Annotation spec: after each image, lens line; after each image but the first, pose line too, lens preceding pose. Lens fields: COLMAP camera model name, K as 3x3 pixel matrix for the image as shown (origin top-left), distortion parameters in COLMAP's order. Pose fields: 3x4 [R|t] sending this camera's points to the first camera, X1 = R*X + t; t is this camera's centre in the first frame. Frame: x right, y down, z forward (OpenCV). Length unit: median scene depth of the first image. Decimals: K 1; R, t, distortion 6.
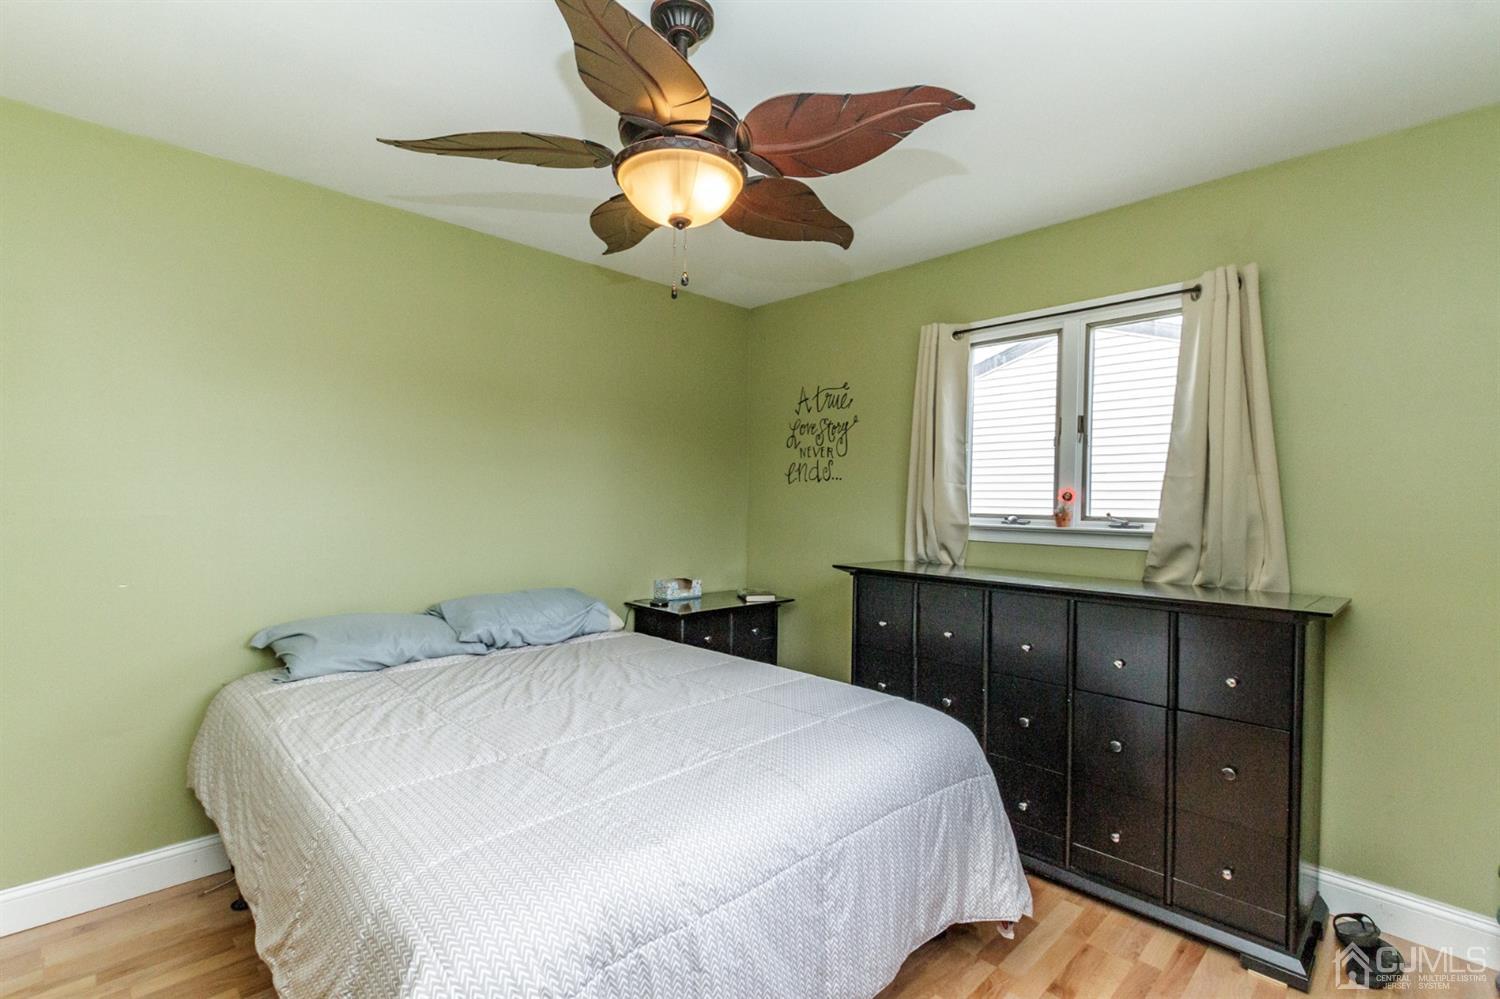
lens RADIAL K [[680.8, 0, 744.7], [0, 680.8, 509.8], [0, 0, 1]] dist [0.026226, -0.011104]
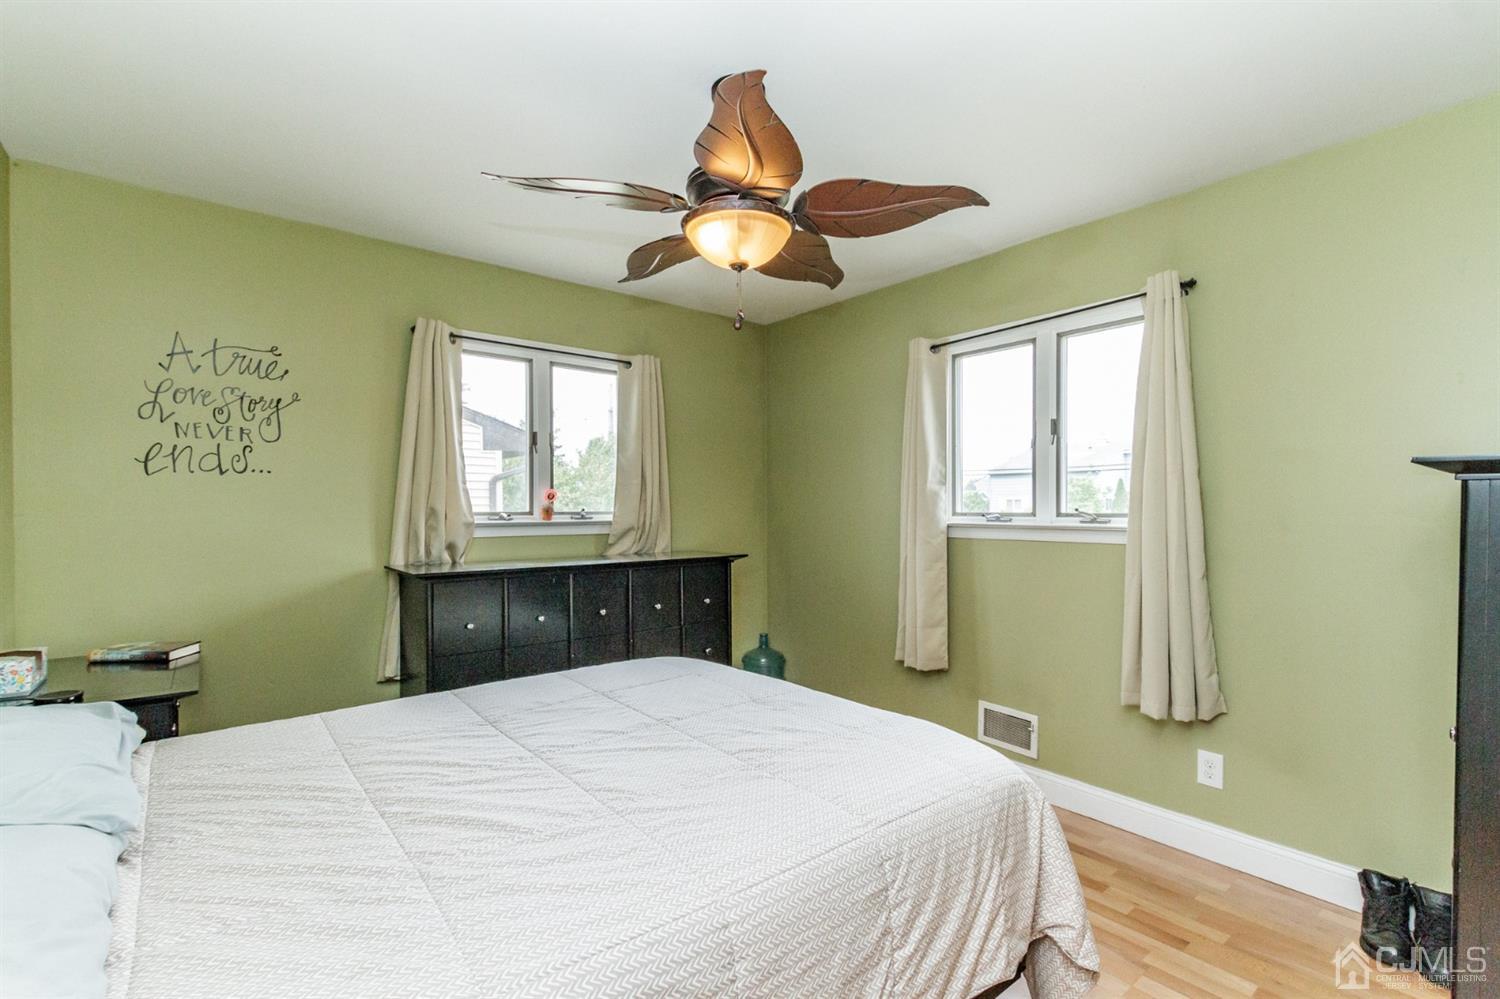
lens RADIAL K [[680.8, 0, 744.7], [0, 680.8, 509.8], [0, 0, 1]] dist [0.026226, -0.011104]
pose [[0.084750, -0.024402, 0.996103, -0.672182], [0.011977, 0.999653, 0.023470, -0.017448], [-0.996330, 0.009942, 0.085013, 0.476778]]
